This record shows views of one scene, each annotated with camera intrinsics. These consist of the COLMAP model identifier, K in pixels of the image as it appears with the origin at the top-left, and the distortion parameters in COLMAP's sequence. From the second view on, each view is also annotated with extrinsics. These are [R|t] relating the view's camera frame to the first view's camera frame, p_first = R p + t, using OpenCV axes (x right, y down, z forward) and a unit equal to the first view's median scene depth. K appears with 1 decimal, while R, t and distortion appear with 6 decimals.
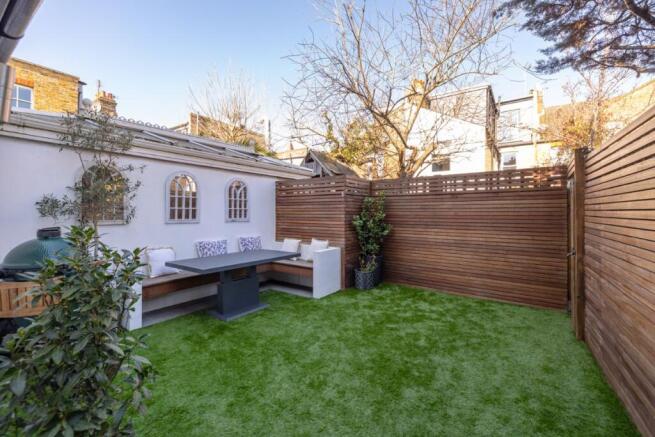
lens RADIAL K [[280.7, 0, 326.8], [0, 280.7, 213.5], [0, 0, 1]] dist [-0.002461, -0.000730]
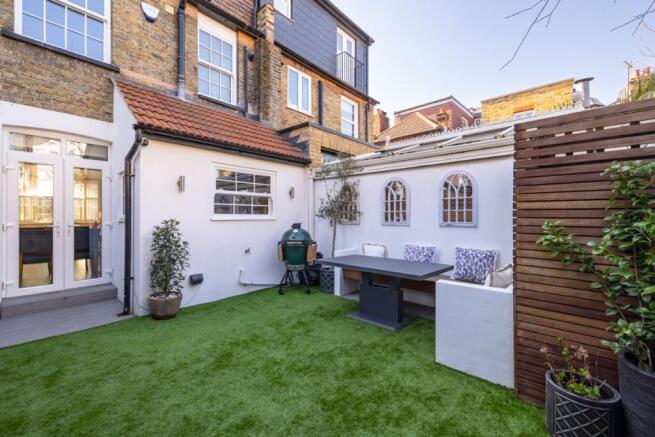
lens RADIAL K [[280.7, 0, 338.4], [0, 280.7, 217.9], [0, 0, 1]] dist [-0.002461, -0.000730]
pose [[-0.114696, 0.004246, -0.993392, 0.522990], [0.003545, 0.999986, 0.003865, 0.000652], [0.993394, -0.003078, -0.114710, 0.788211]]
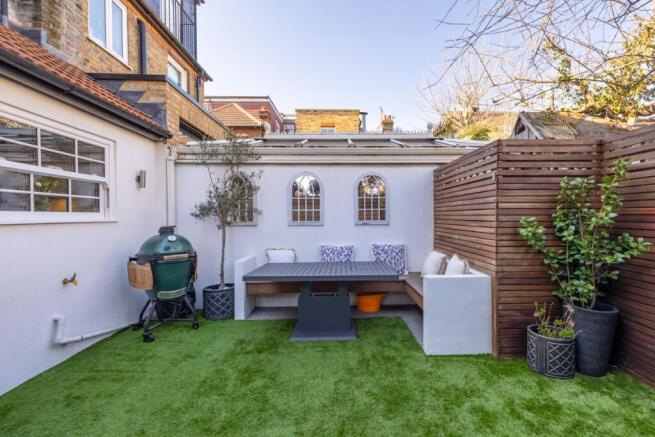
lens RADIAL K [[280.7, 0, 334.1], [0, 280.7, 222.8], [0, 0, 1]] dist [-0.002461, -0.000730]
pose [[0.604127, 0.014905, -0.796748, 0.295317], [0.008485, 0.999648, 0.025134, 0.001436], [0.796843, -0.021945, 0.603788, 0.432210]]
